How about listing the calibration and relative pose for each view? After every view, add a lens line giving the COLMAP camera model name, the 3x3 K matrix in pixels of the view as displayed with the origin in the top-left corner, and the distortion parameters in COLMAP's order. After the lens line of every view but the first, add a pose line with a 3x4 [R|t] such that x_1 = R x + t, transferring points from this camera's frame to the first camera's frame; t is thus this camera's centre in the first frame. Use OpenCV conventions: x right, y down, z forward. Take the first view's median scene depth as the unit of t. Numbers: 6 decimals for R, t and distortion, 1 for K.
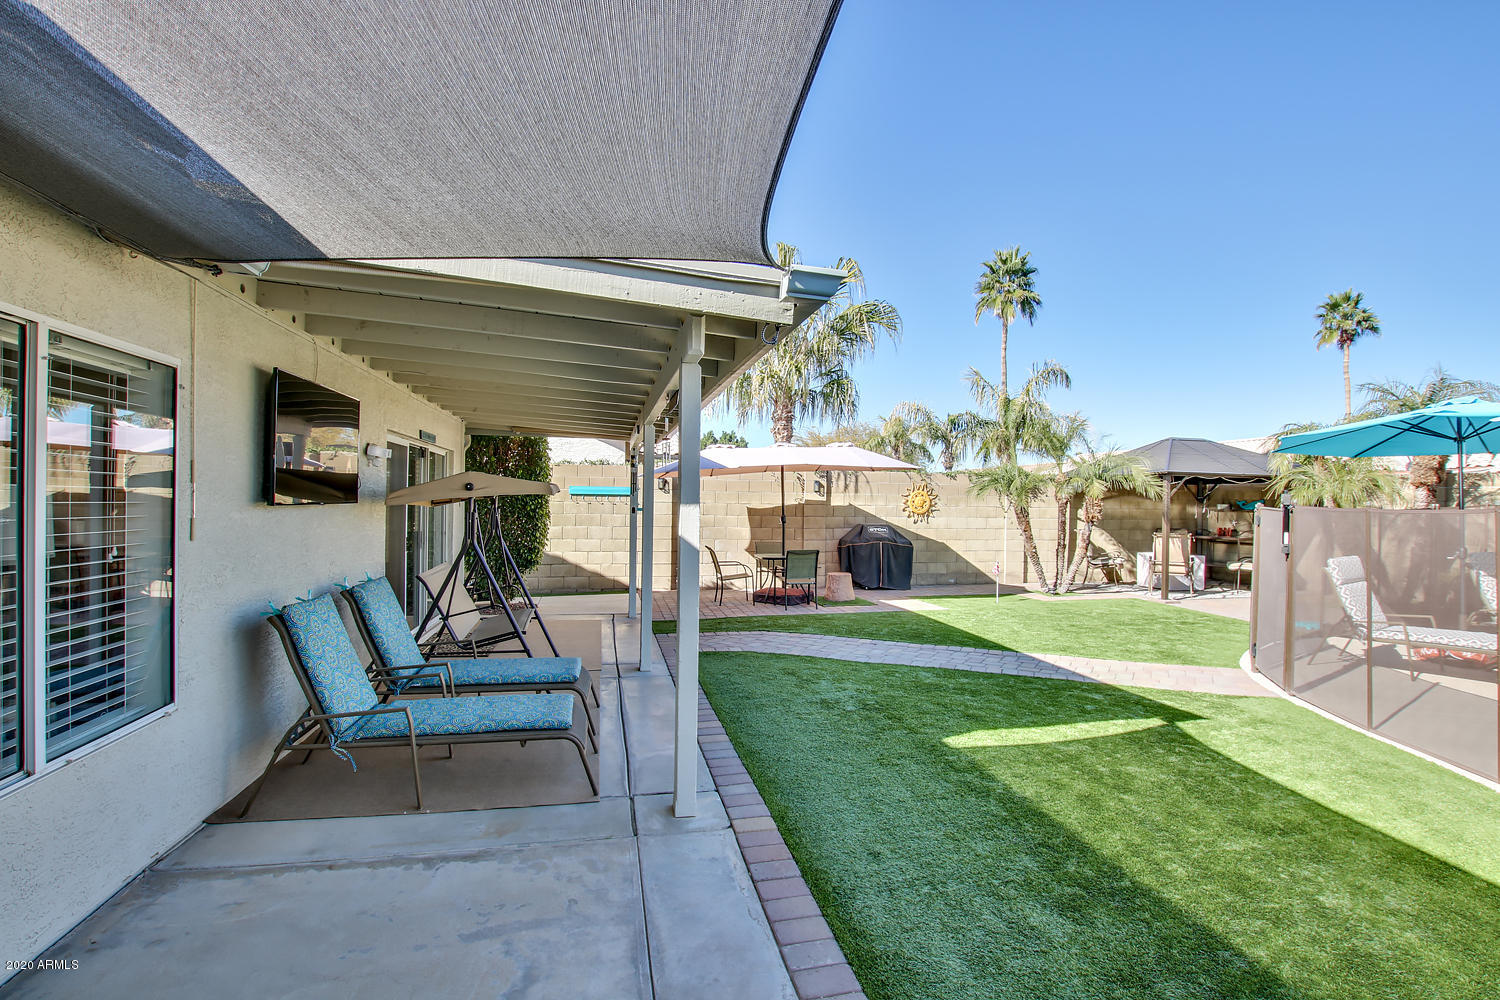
lens RADIAL K [[704.8, 0, 747.8], [0, 704.8, 510.2], [0, 0, 1]] dist [-0.029459, 0.000228]
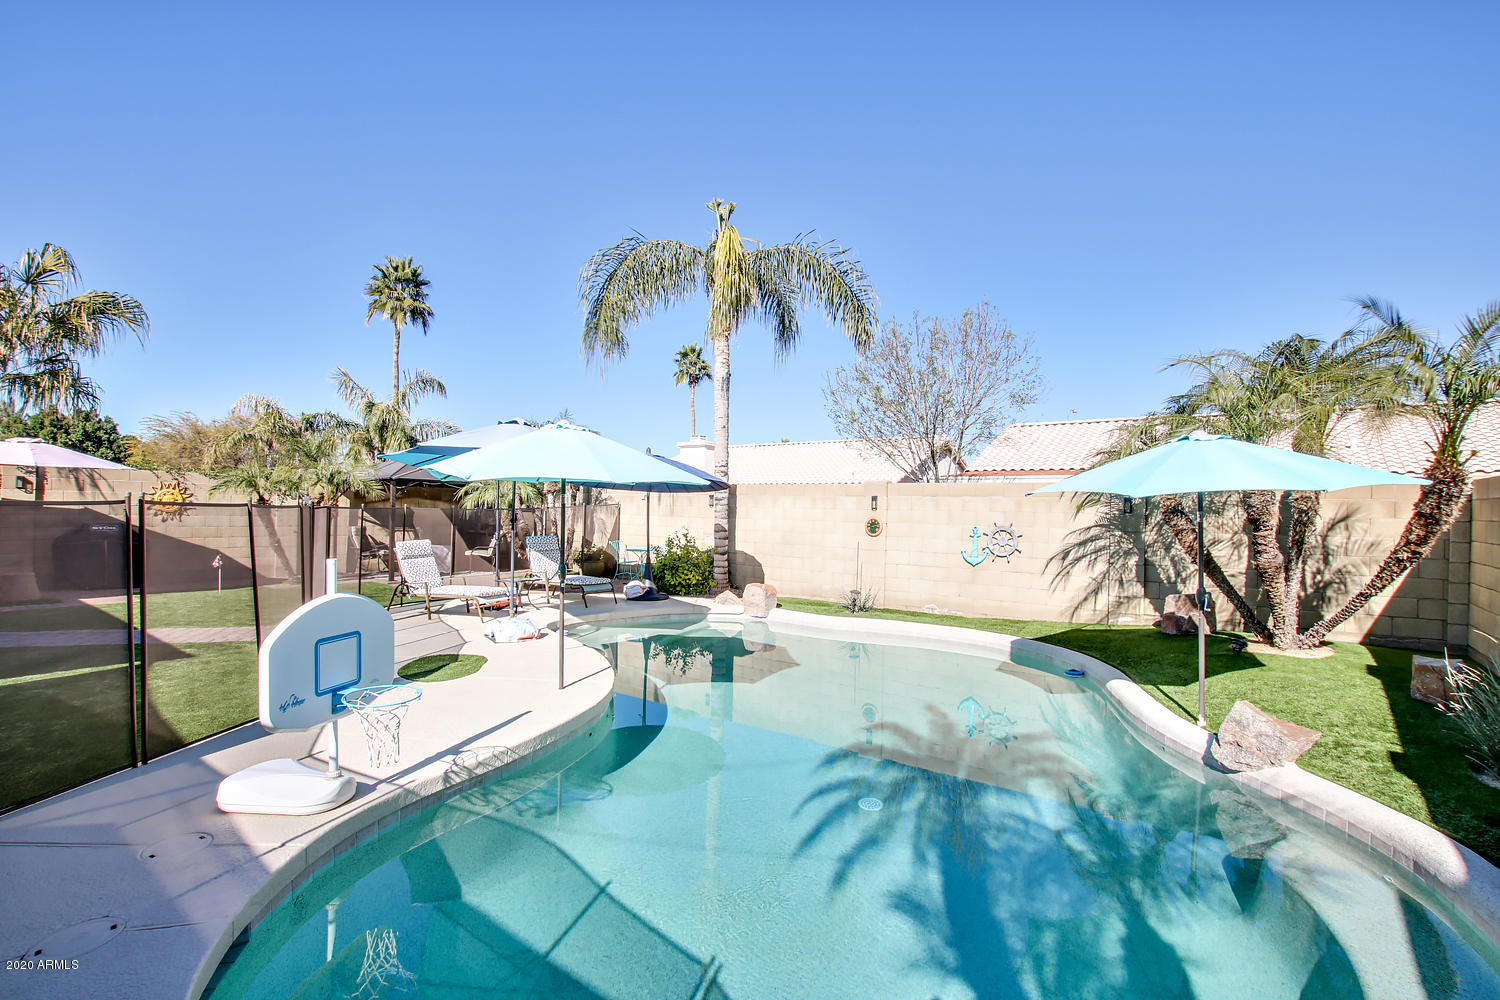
lens RADIAL K [[704.8, 0, 747.8], [0, 704.8, 510.2], [0, 0, 1]] dist [-0.029459, 0.000228]
pose [[0.754831, 0.002052, 0.655916, 0.115360], [-0.001513, 0.999998, -0.001387, 0.001298], [-0.655917, 0.000054, 0.754833, -0.156398]]
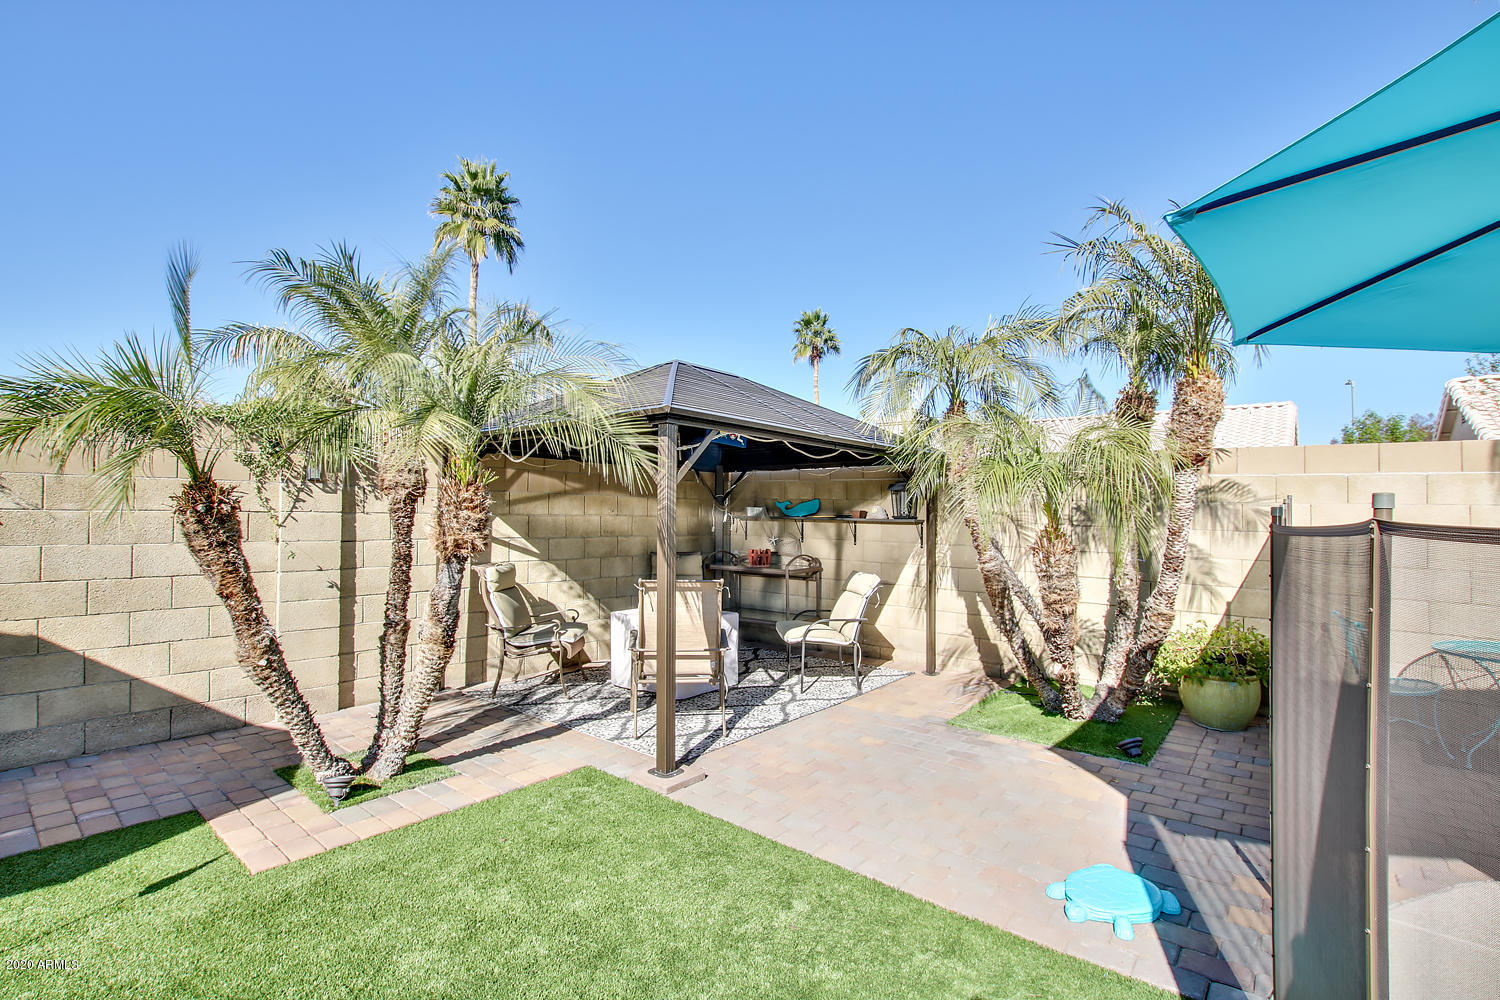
lens RADIAL K [[722.8, 0, 760.3], [0, 722.8, 524.8], [0, 0, 1]] dist [-0.027700, 0.000047]
pose [[0.784108, -0.010007, 0.620544, 0.181373], [0.001920, 0.999904, 0.013698, -0.001121], [-0.620622, -0.009550, 0.784052, 0.302311]]
